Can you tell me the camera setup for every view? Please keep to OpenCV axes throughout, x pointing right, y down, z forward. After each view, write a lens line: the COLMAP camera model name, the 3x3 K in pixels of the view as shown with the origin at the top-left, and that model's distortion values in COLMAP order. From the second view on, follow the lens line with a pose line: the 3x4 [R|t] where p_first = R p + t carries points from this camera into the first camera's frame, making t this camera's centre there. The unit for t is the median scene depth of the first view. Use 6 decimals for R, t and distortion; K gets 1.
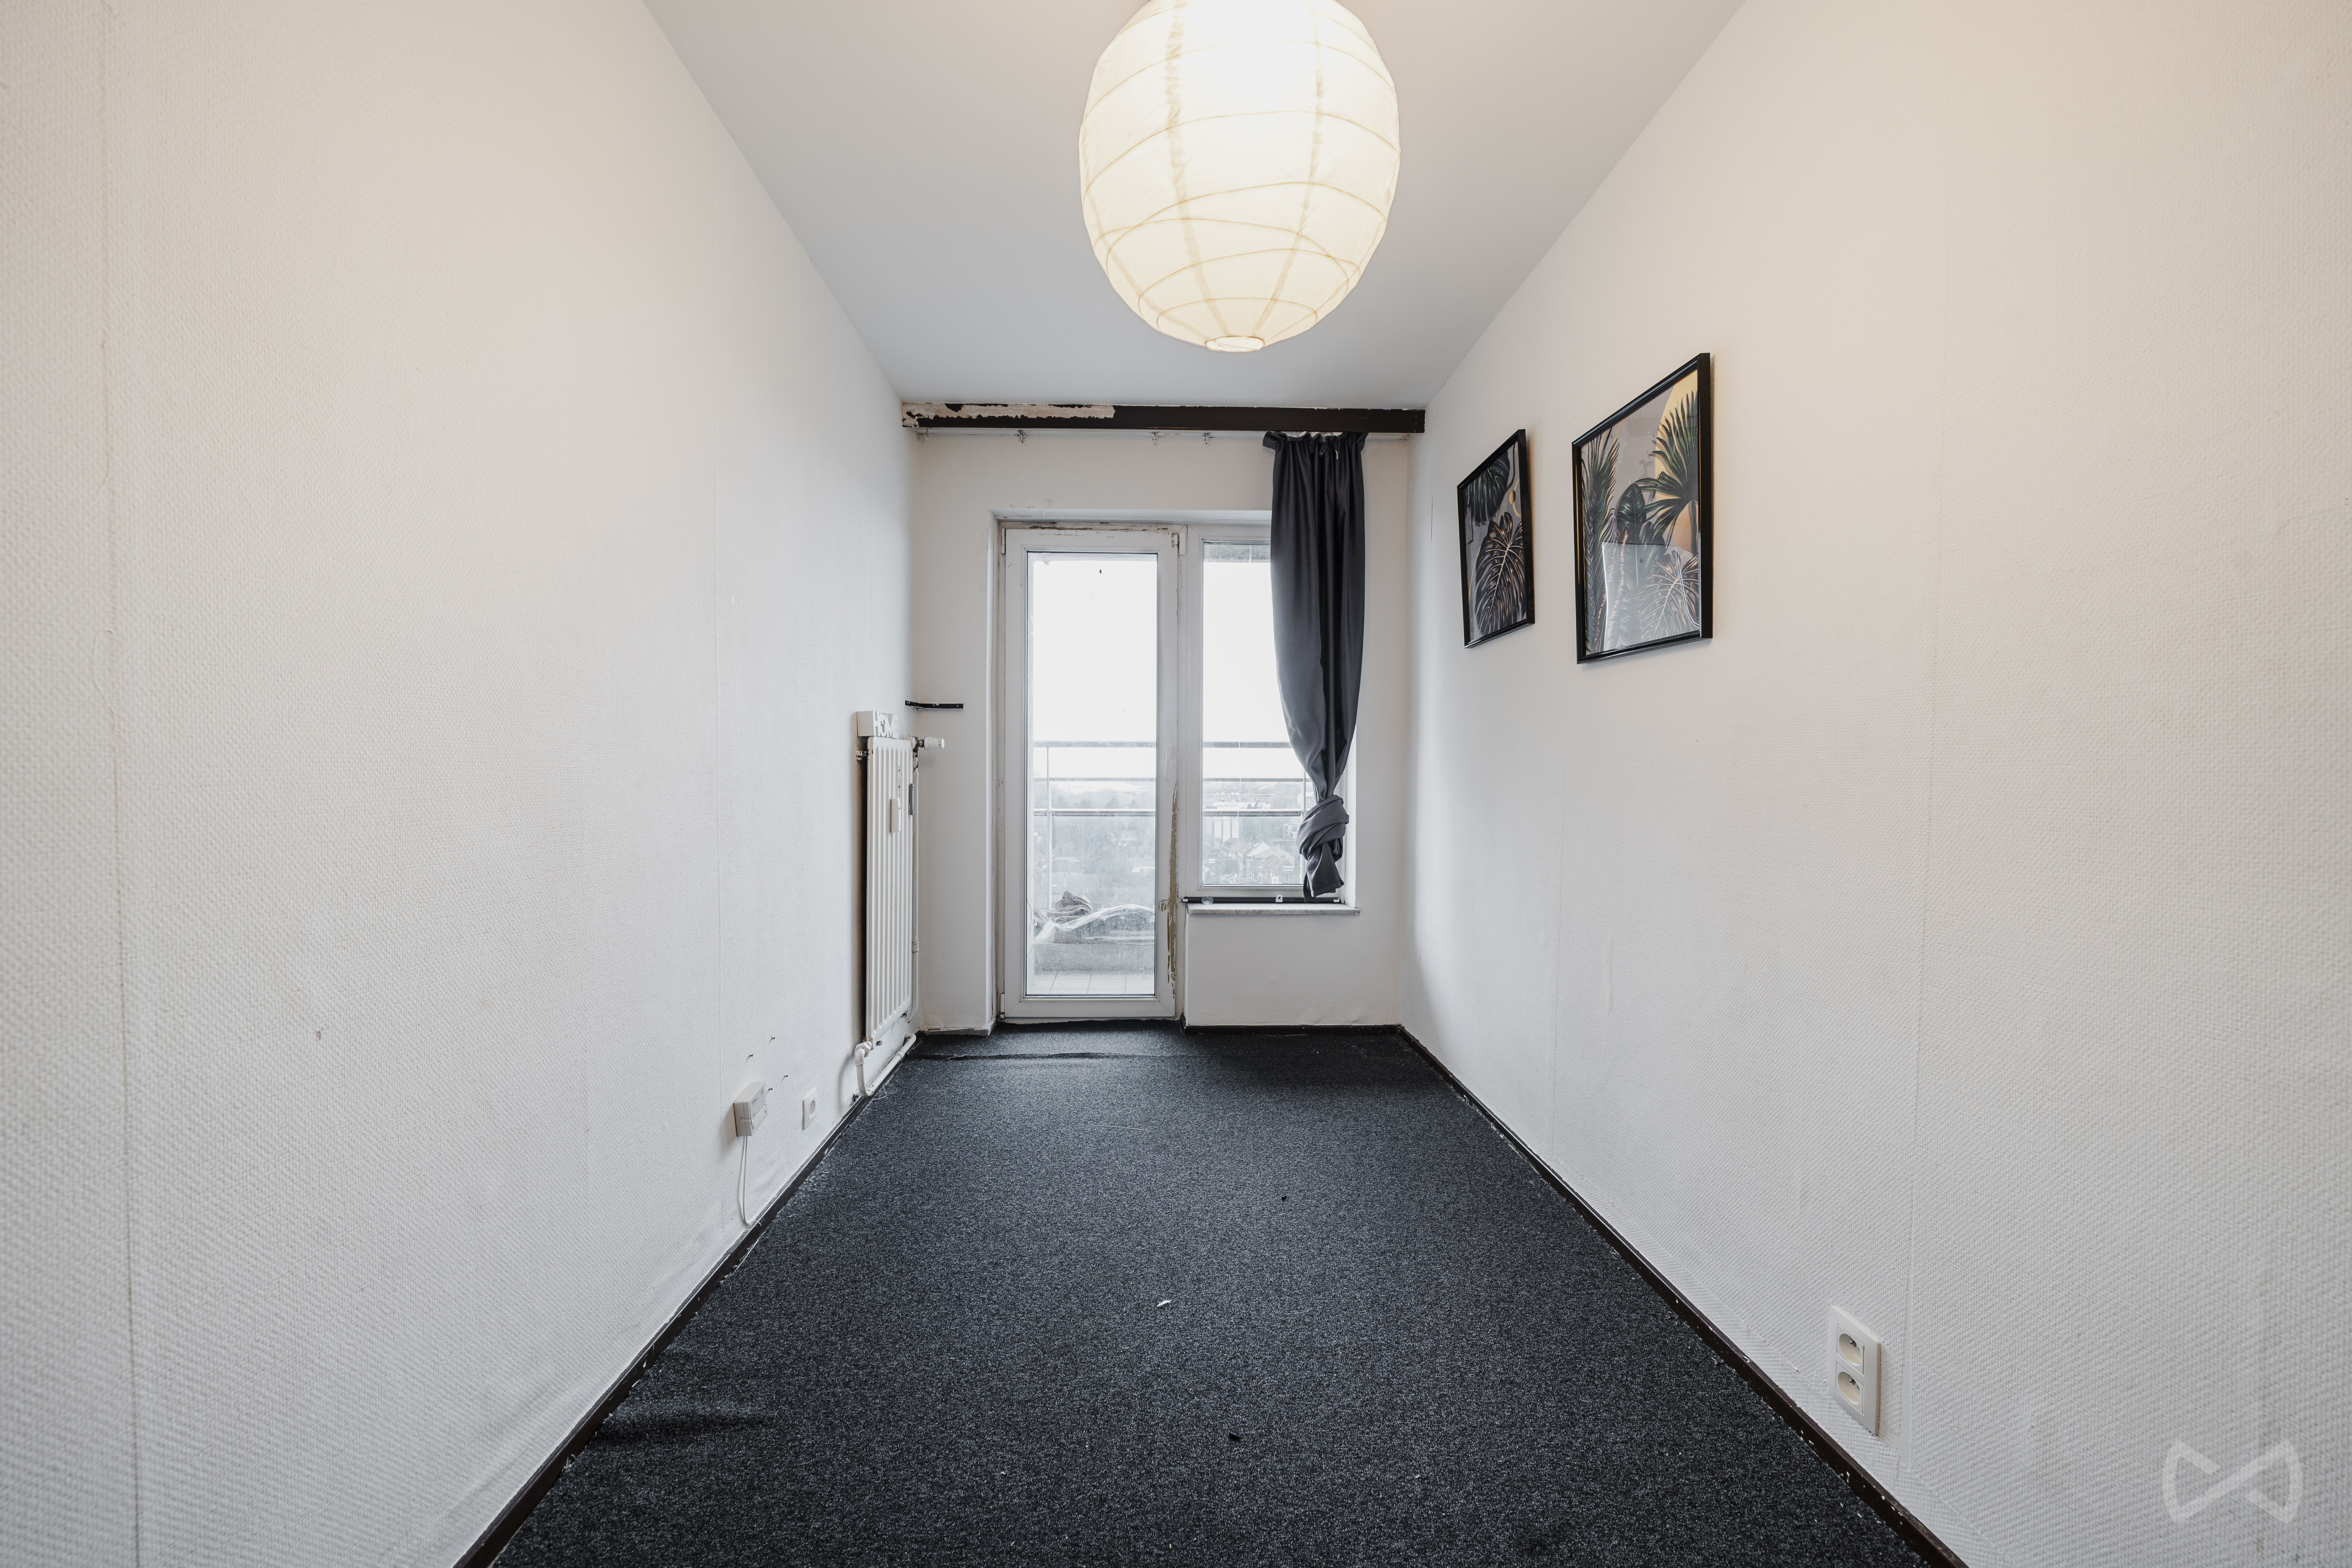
lens RADIAL K [[813.0, 0, 1178.3], [0, 813.0, 785.6], [0, 0, 1]] dist [-0.002145, -0.000106]
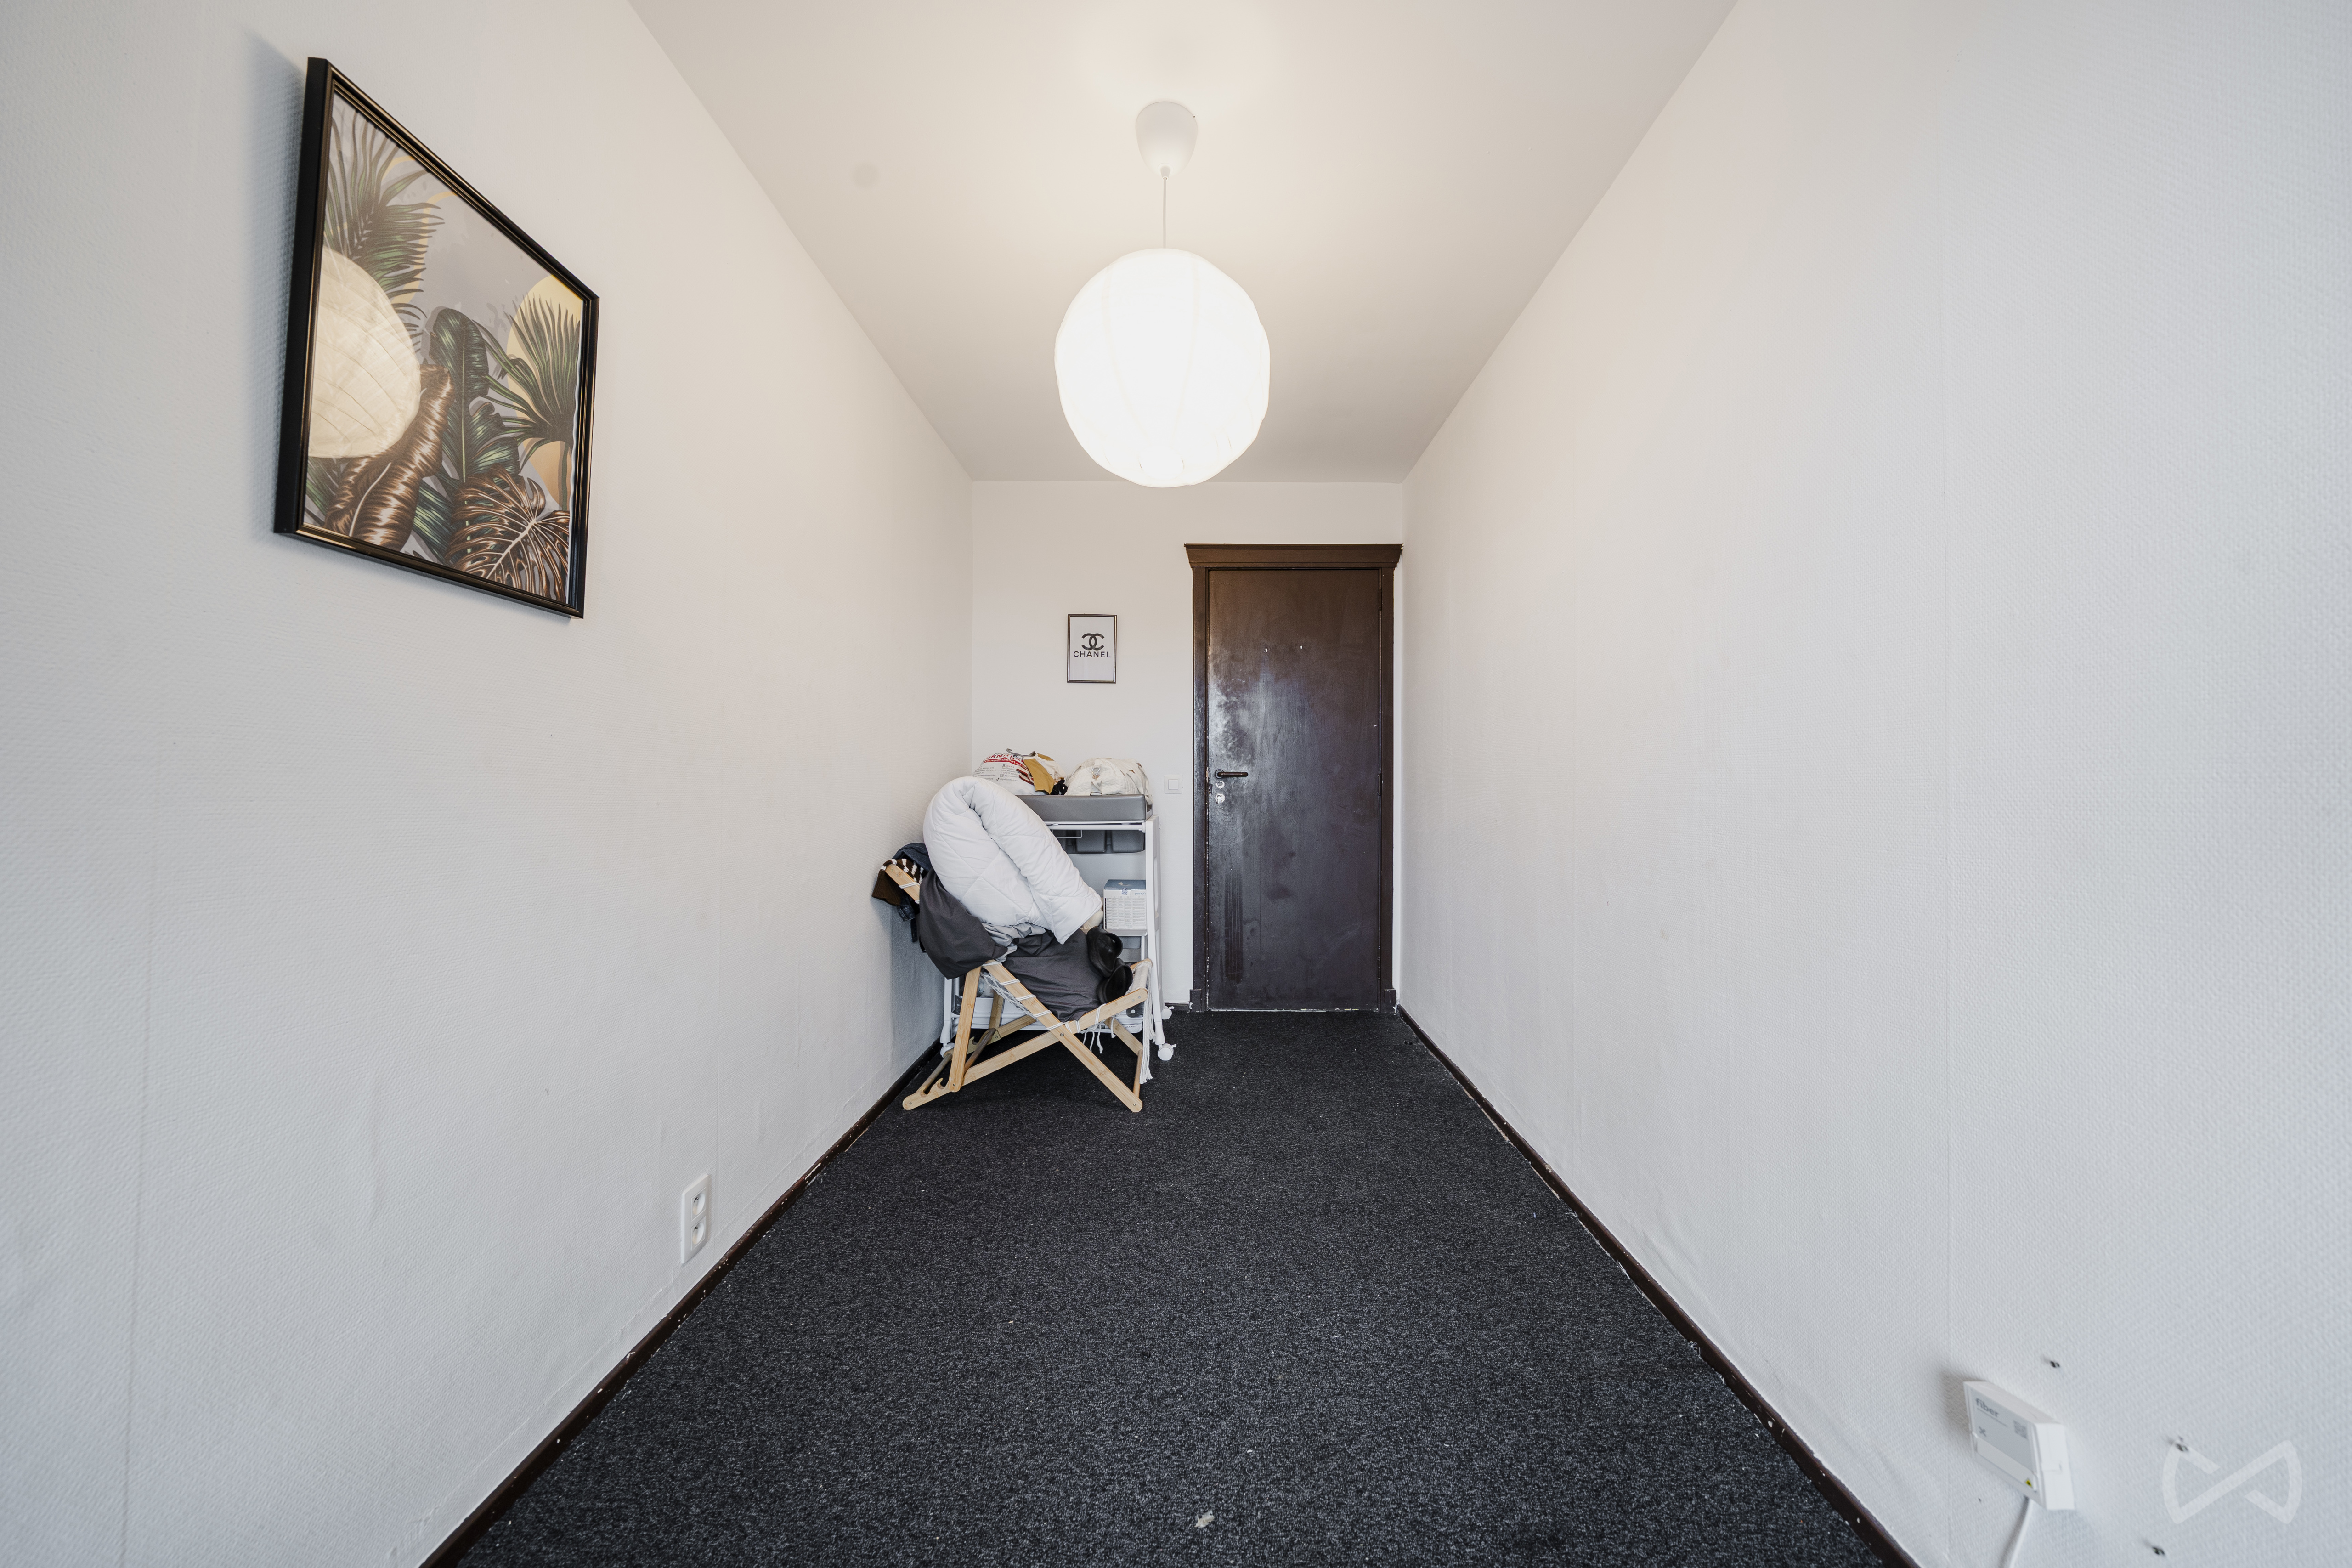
lens RADIAL K [[813.0, 0, 1178.3], [0, 813.0, 785.6], [0, 0, 1]] dist [-0.002145, -0.000106]
pose [[-0.997979, -0.006063, 0.063261, -0.037990], [-0.004391, 0.999638, 0.026542, -0.030341], [-0.063399, 0.026210, -0.997644, 1.806537]]
